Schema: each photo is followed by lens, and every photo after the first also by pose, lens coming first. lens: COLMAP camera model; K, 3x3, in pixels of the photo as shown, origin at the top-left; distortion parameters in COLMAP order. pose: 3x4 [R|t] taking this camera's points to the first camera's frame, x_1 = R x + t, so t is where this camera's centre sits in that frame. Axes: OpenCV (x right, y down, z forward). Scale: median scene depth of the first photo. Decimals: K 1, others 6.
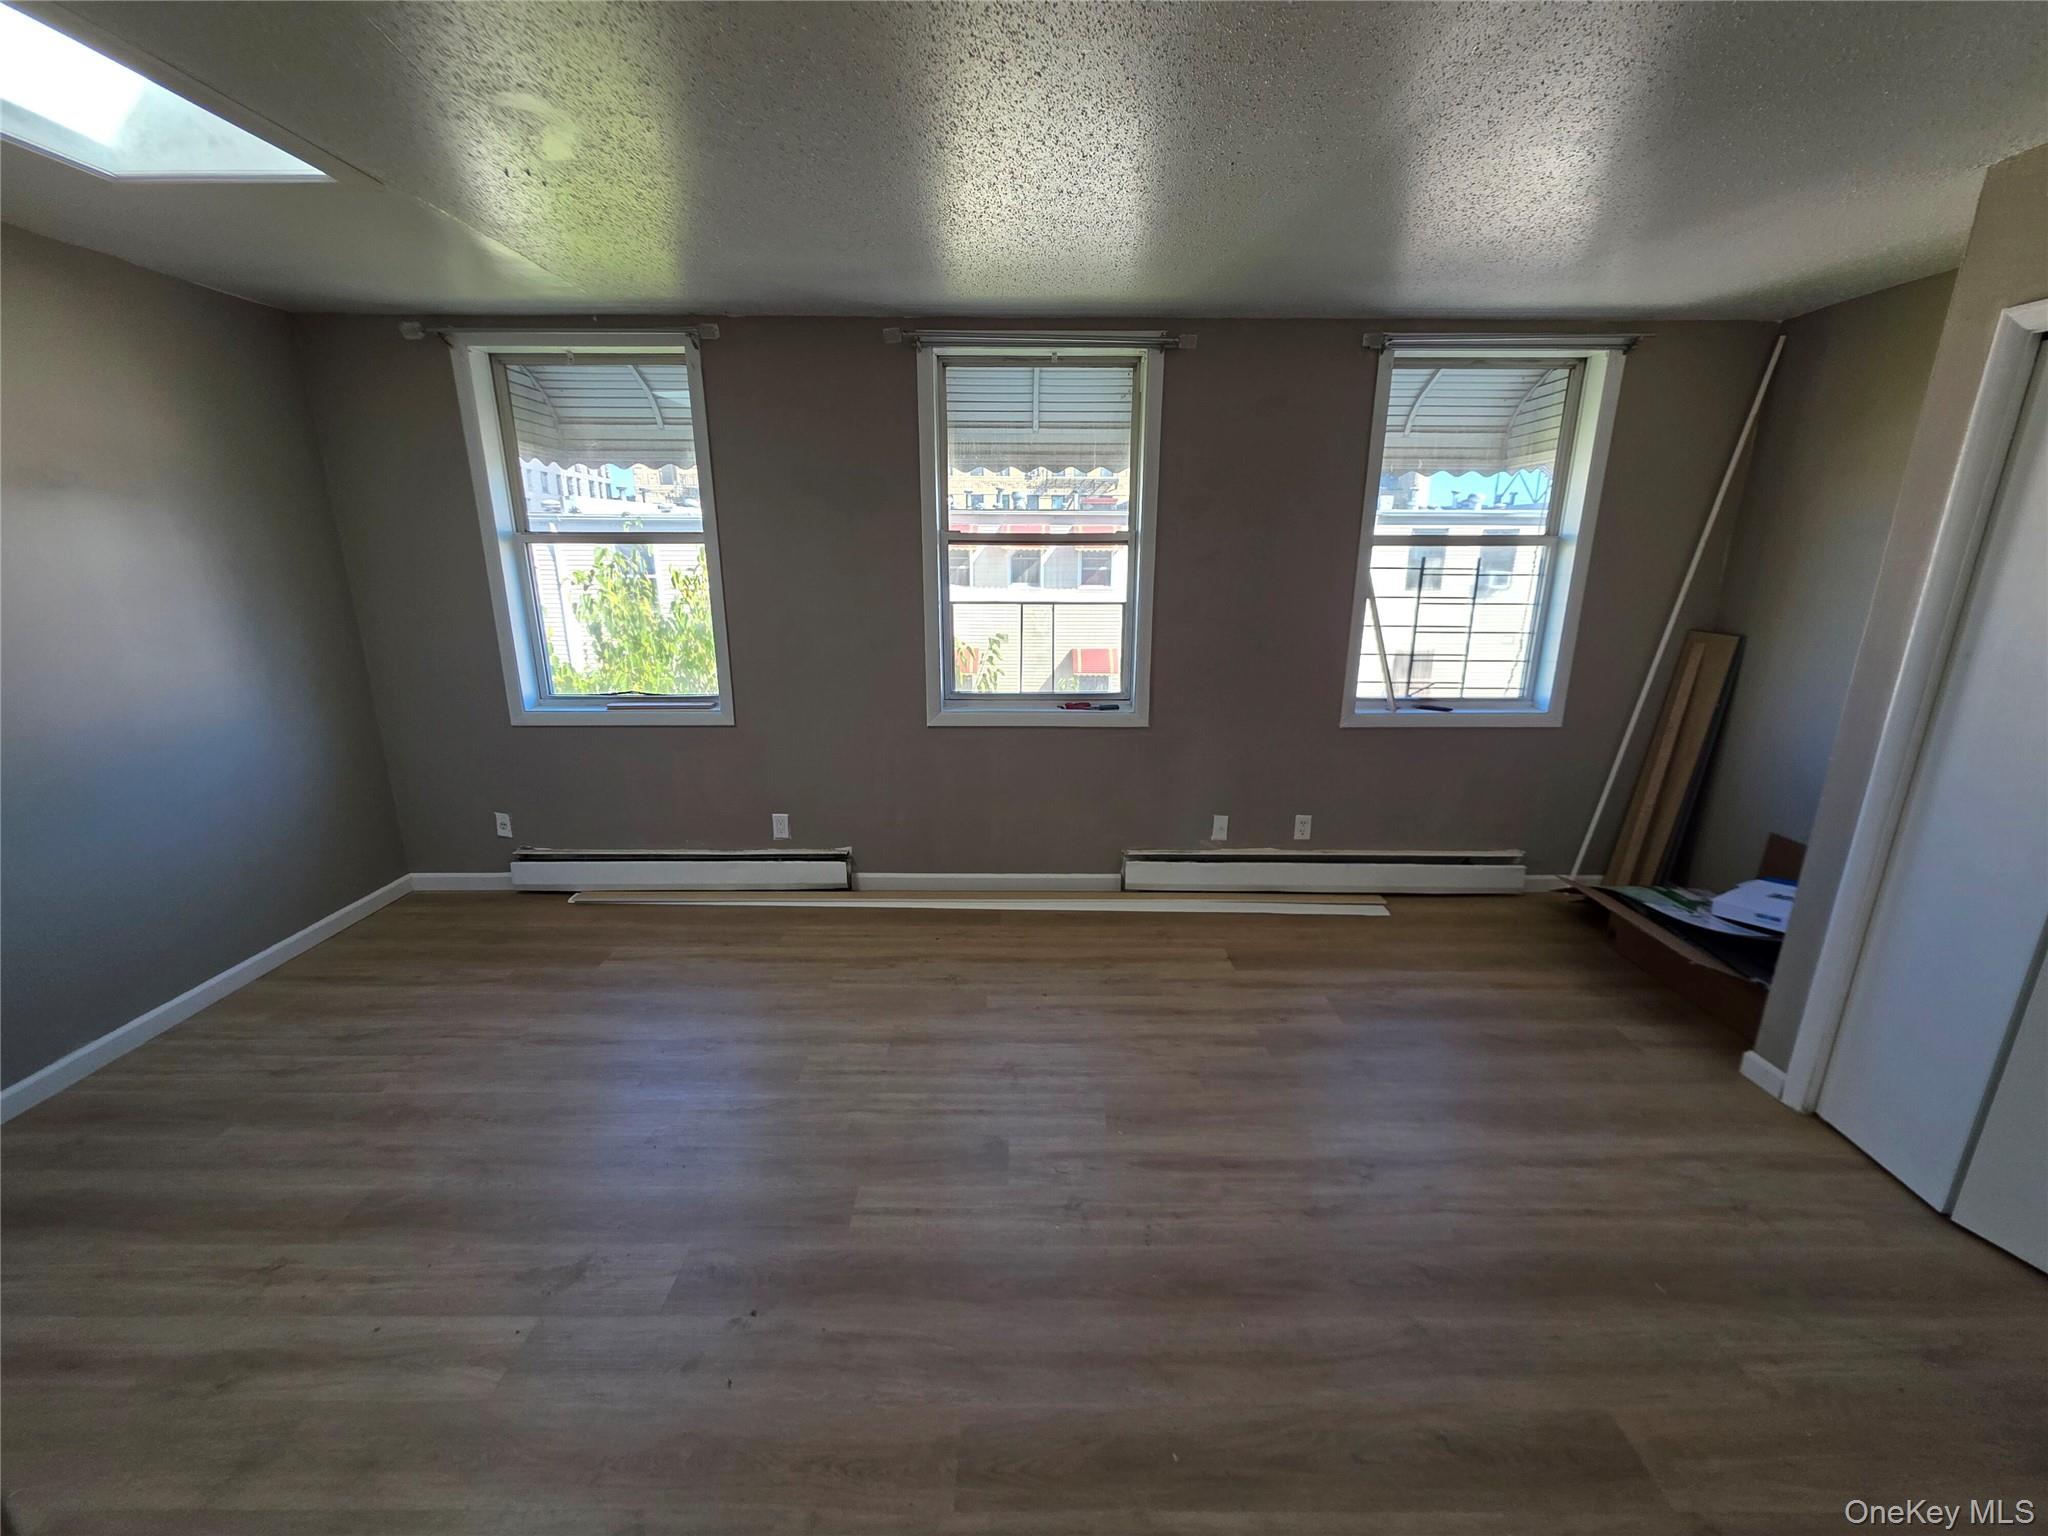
lens RADIAL K [[816.8, 0, 1008.7], [0, 816.8, 761.7], [0, 0, 1]] dist [0.003418, -0.000819]
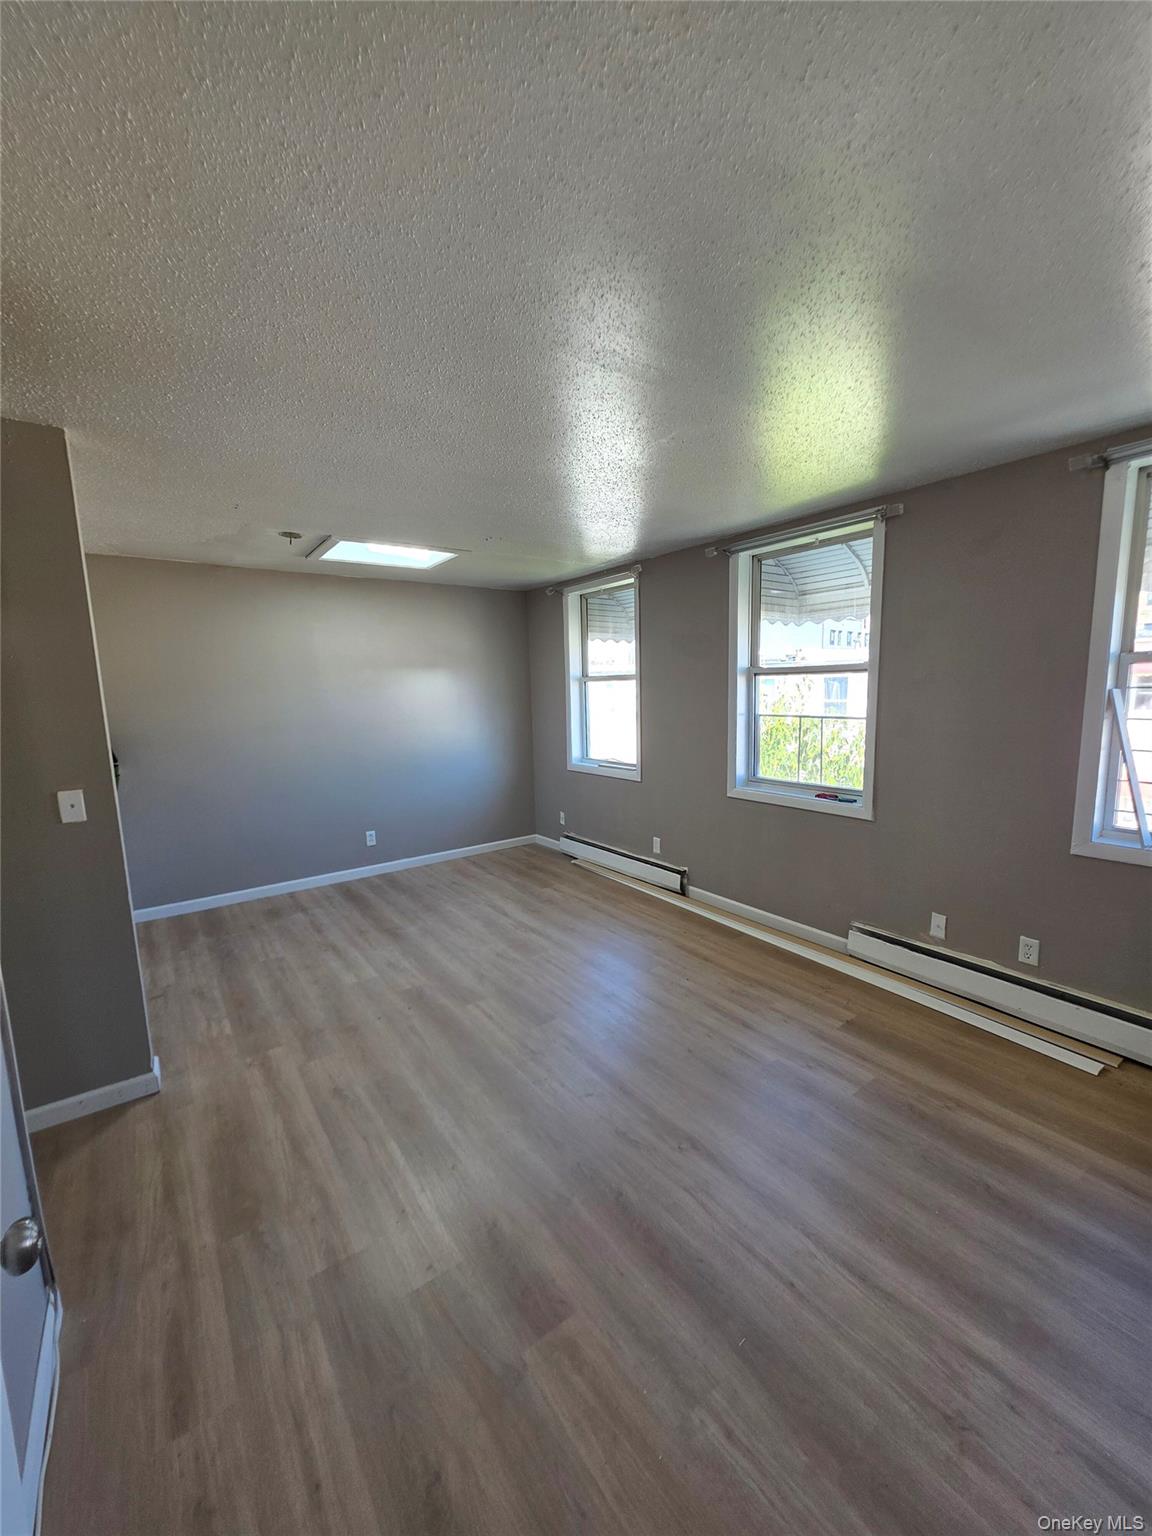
lens RADIAL K [[612.6, 0, 588.8], [0, 612.6, 772.9], [0, 0, 1]] dist [0.003418, -0.000819]
pose [[0.591980, 0.096321, -0.800176, 0.703977], [-0.181859, 0.983191, -0.016190, -0.023476], [0.785167, 0.155103, 0.599547, 0.137679]]
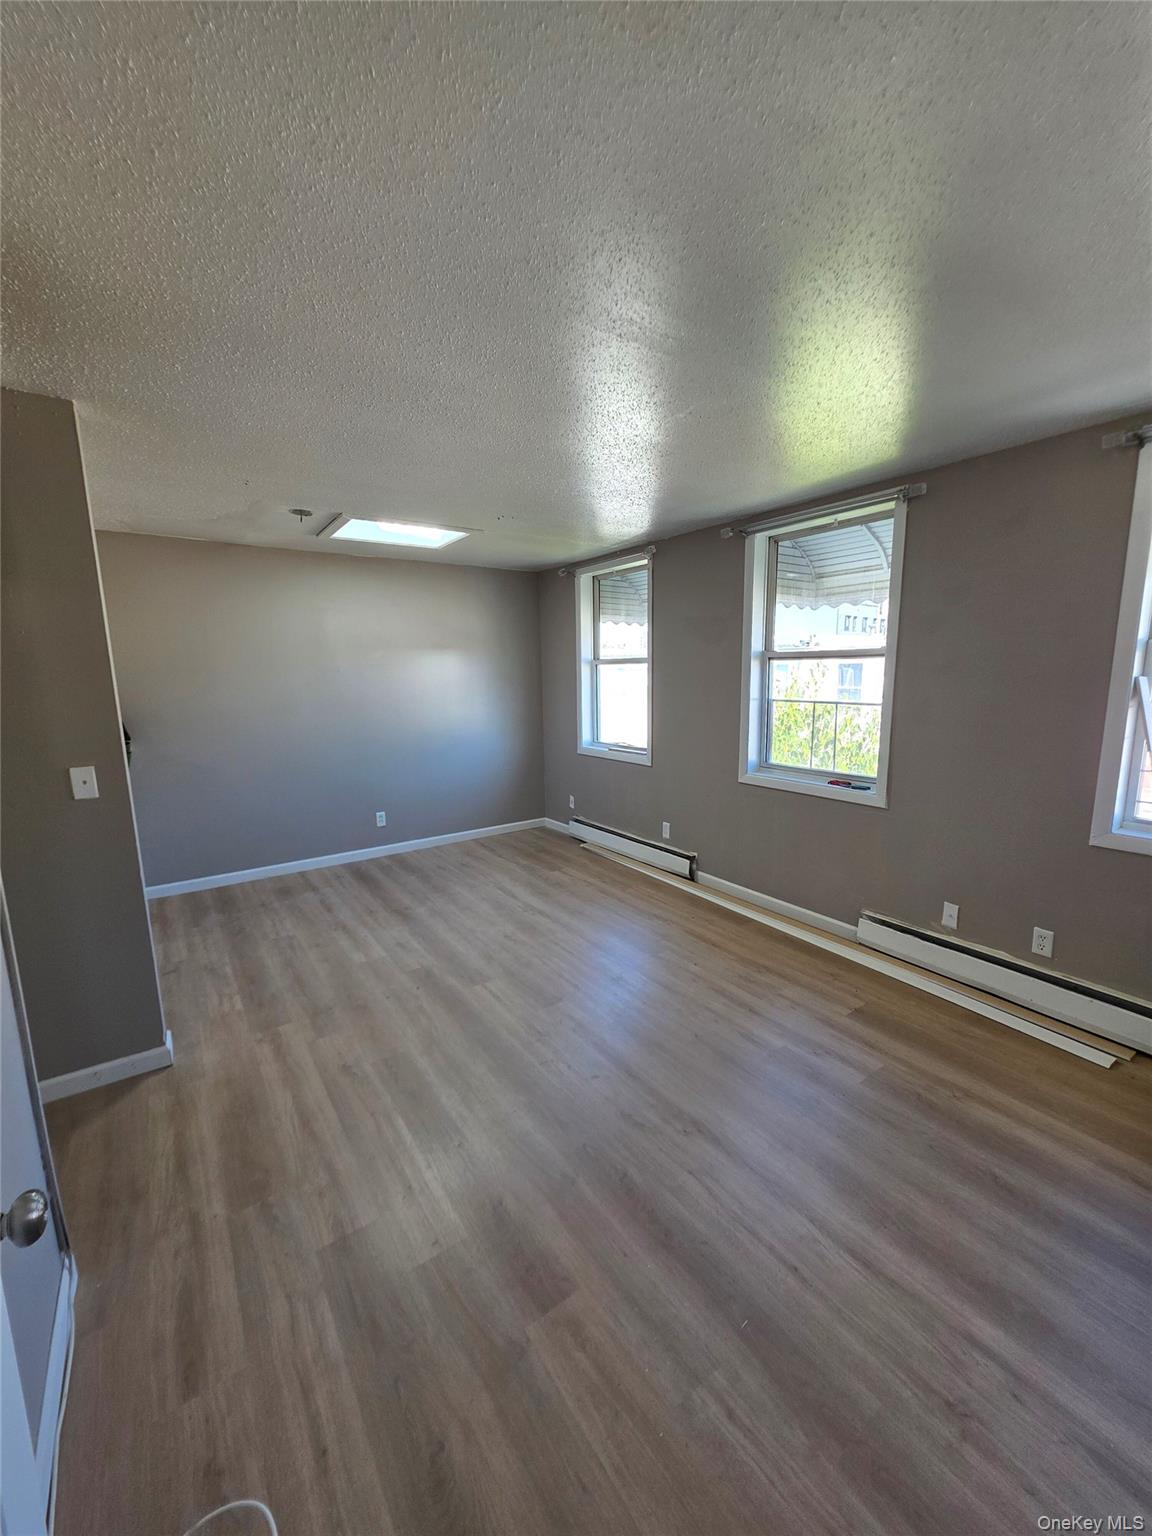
lens RADIAL K [[612.6, 0, 588.4], [0, 612.6, 773.5], [0, 0, 1]] dist [0.003418, -0.000819]
pose [[0.577241, 0.125296, -0.806904, 0.697956], [-0.194717, 0.980773, 0.012998, -0.021951], [0.793018, 0.149615, 0.590540, 0.141829]]
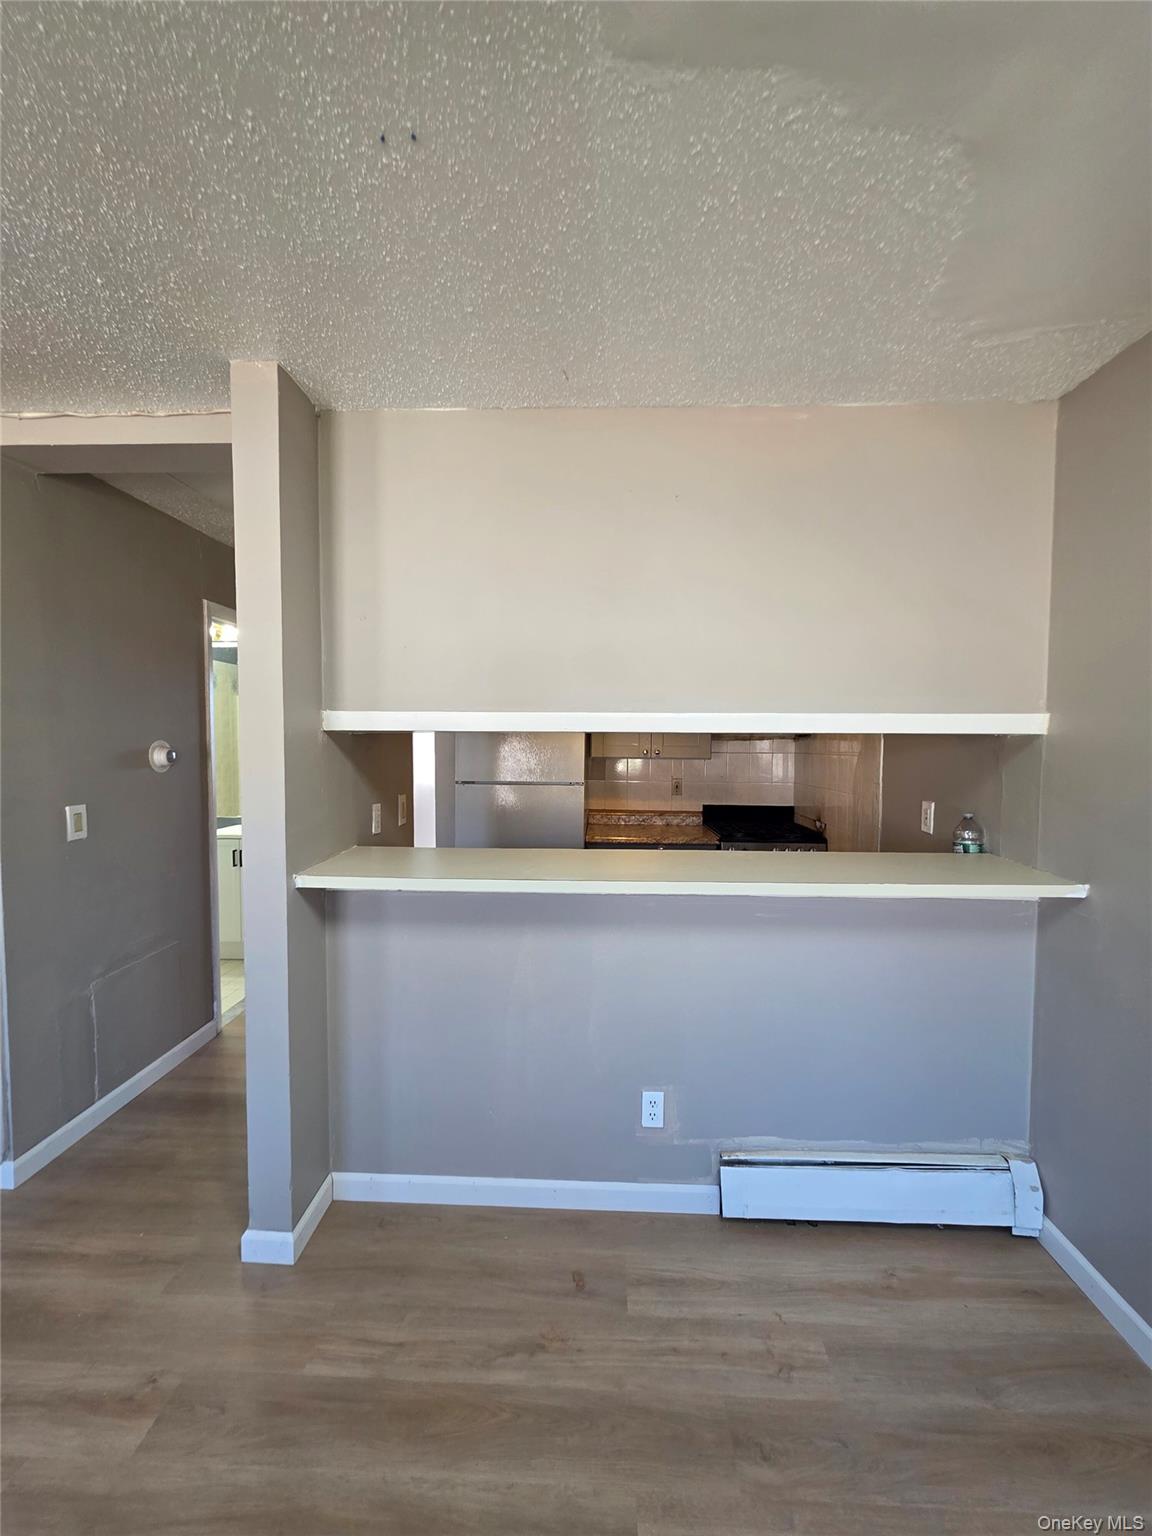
lens RADIAL K [[612.6, 0, 573.3], [0, 612.6, 774.4], [0, 0, 1]] dist [0.003418, -0.000819]
pose [[-0.998627, -0.014303, 0.050394, -0.437938], [0.002912, 0.945360, 0.326016, -0.121198], [-0.052304, 0.325715, -0.944020, 0.570325]]
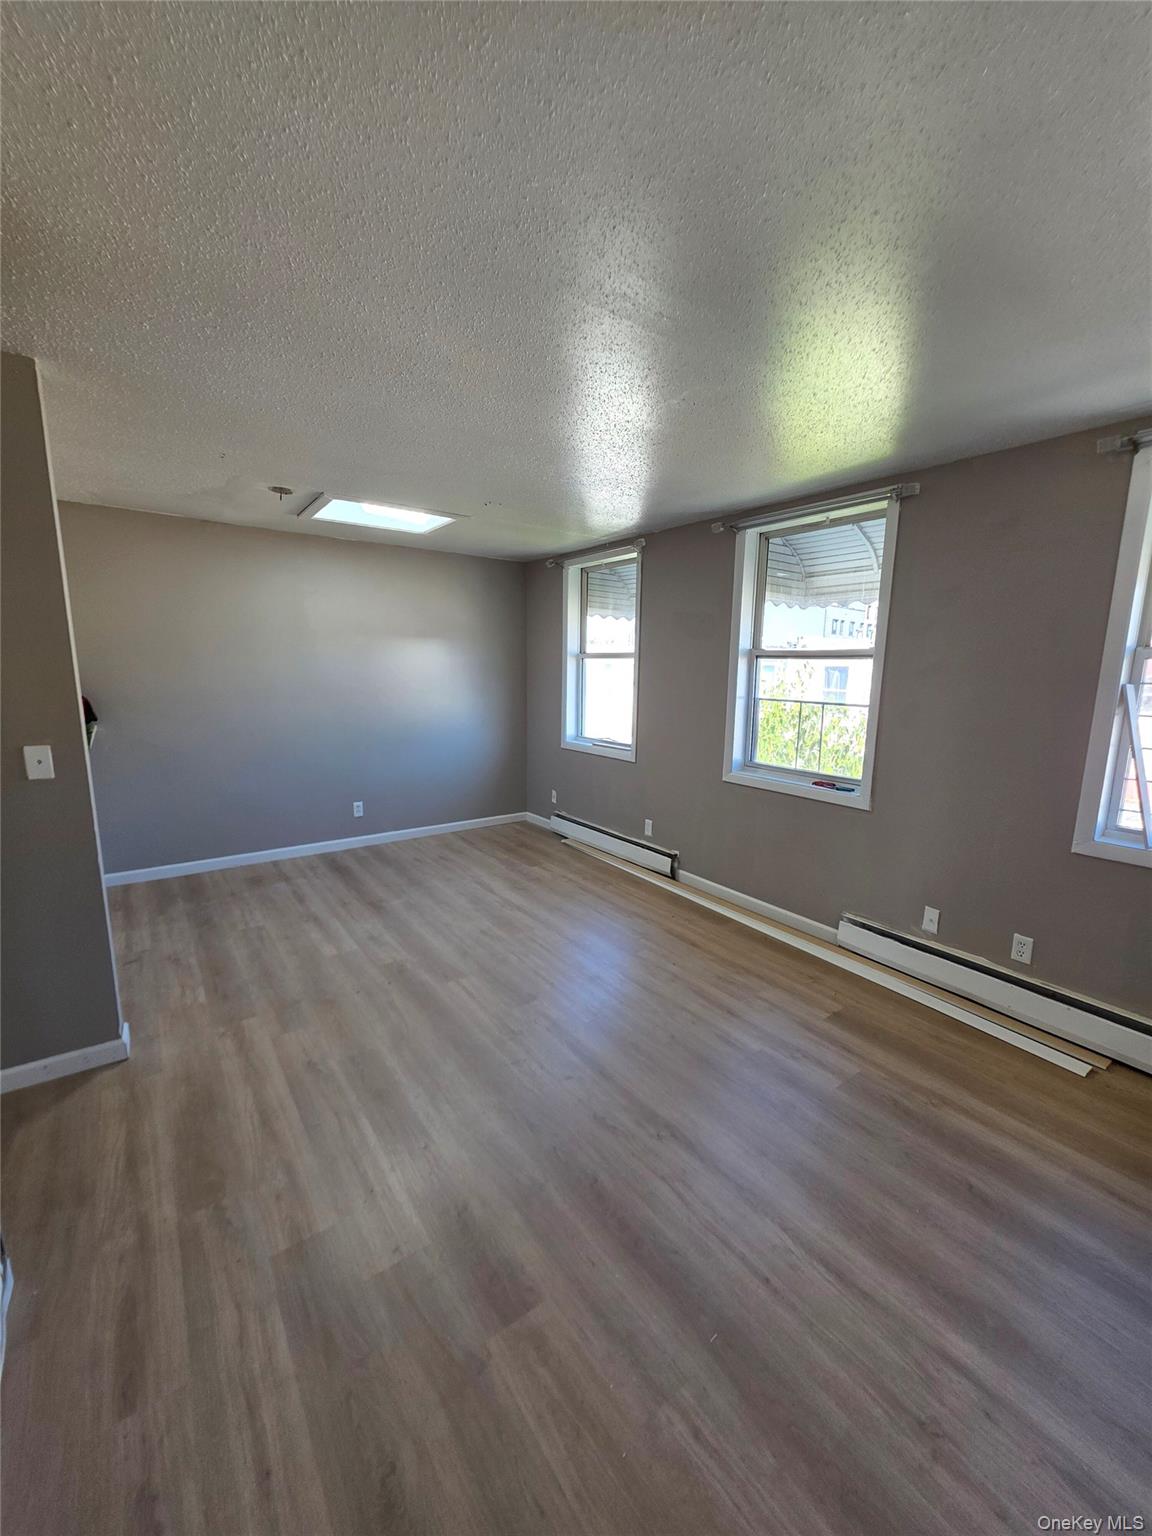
lens RADIAL K [[612.6, 0, 587.8], [0, 612.6, 773.4], [0, 0, 1]] dist [0.003418, -0.000819]
pose [[0.592438, 0.145089, -0.792443, 0.685492], [-0.220569, 0.975276, 0.013664, -0.019535], [0.774833, 0.166693, 0.609793, 0.157420]]
